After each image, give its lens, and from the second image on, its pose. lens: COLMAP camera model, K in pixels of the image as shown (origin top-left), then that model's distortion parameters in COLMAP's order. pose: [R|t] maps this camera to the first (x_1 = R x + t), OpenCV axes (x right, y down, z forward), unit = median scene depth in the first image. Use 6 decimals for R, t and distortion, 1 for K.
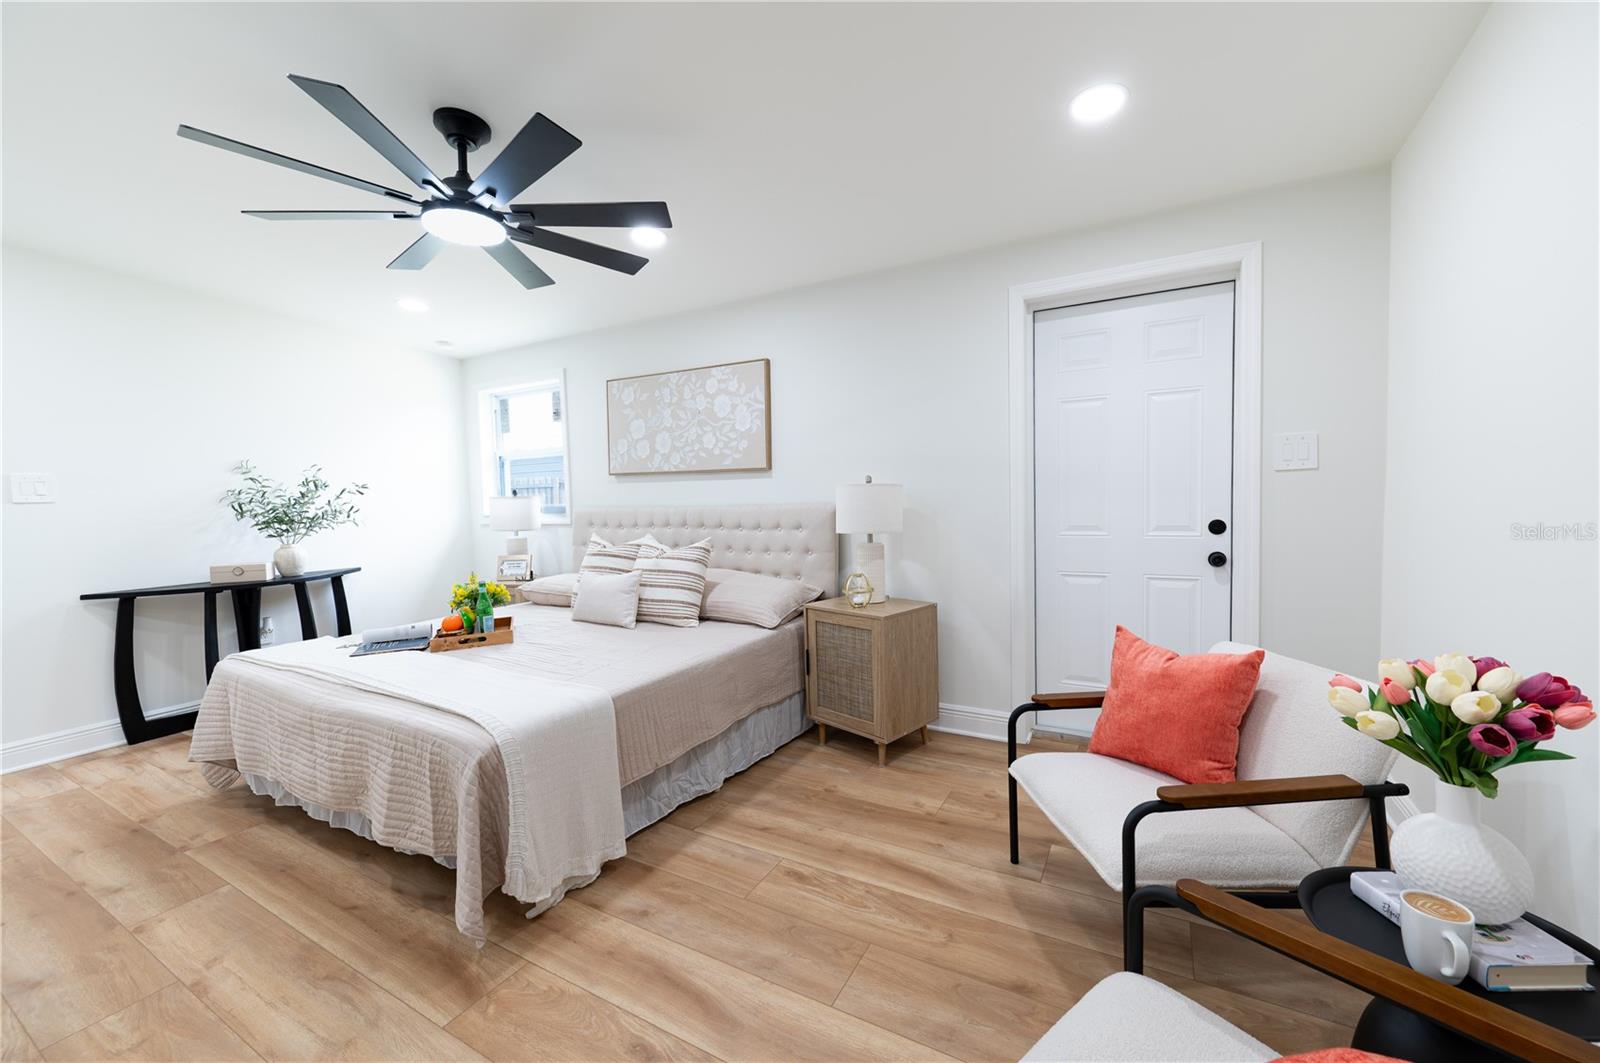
lens RADIAL K [[623.4, 0, 803.9], [0, 623.4, 528.9], [0, 0, 1]] dist [-0.002611, -0.000651]
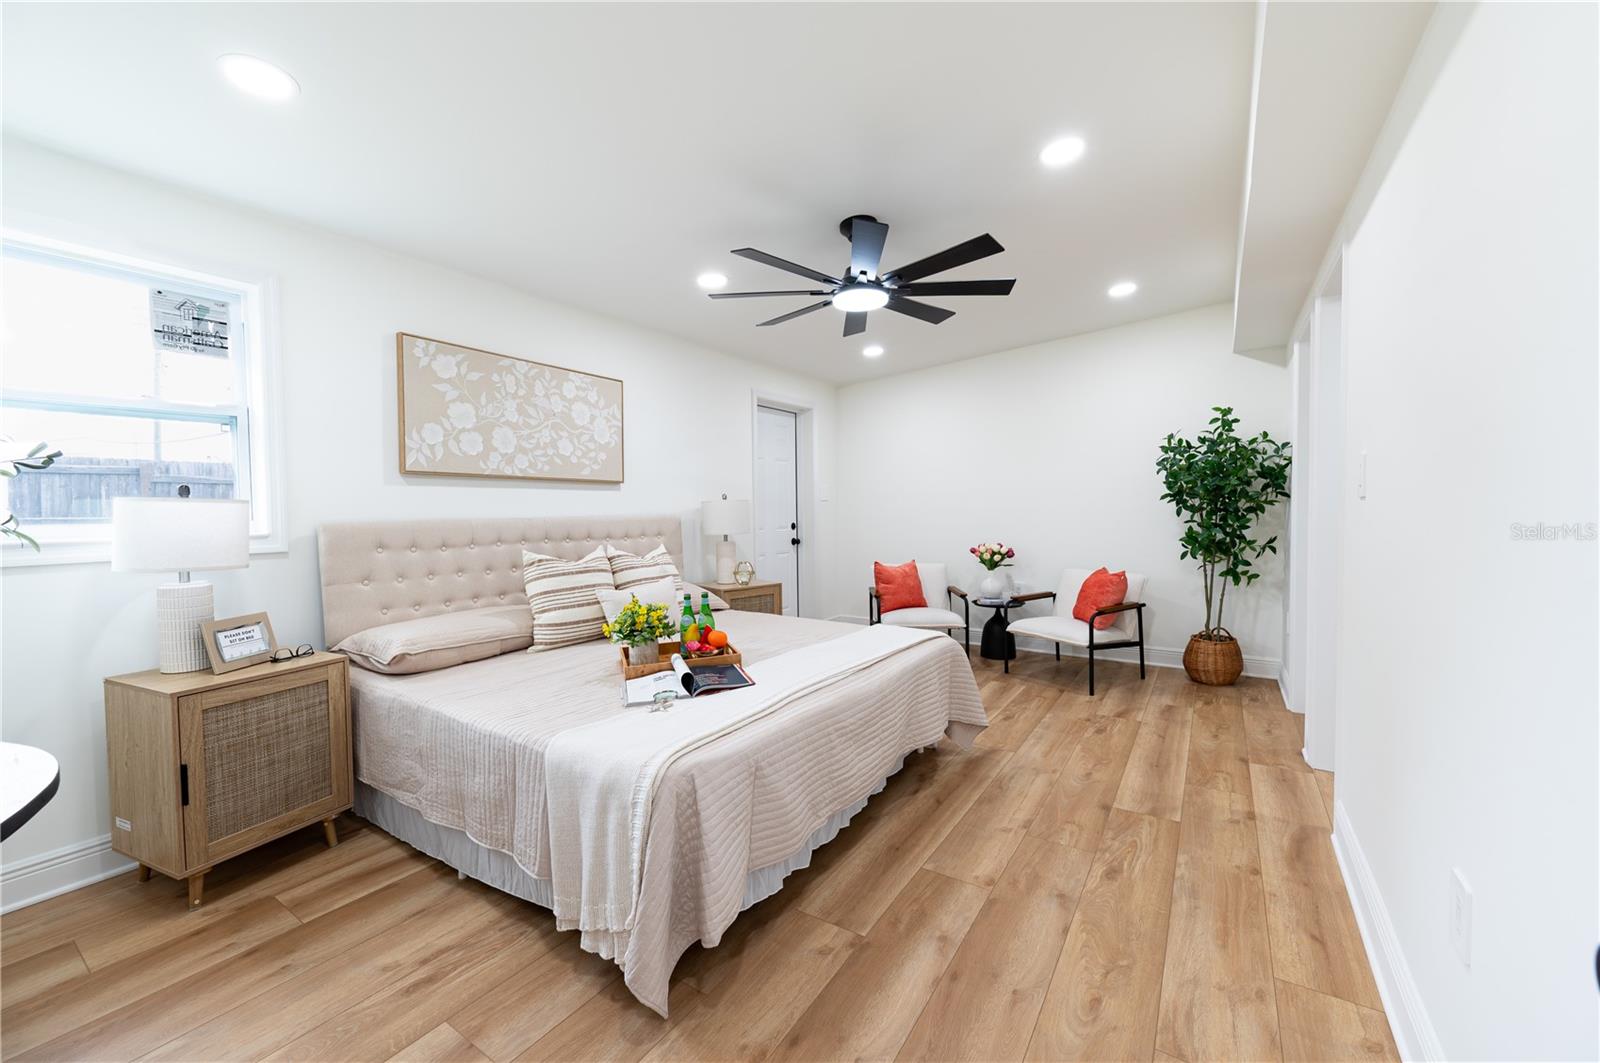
lens RADIAL K [[623.4, 0, 796.2], [0, 623.4, 531.0], [0, 0, 1]] dist [-0.002611, -0.000651]
pose [[0.088031, -0.018379, 0.995948, -1.064353], [0.054509, 0.998421, 0.013606, -0.010074], [-0.994625, 0.053090, 0.088894, 0.585039]]
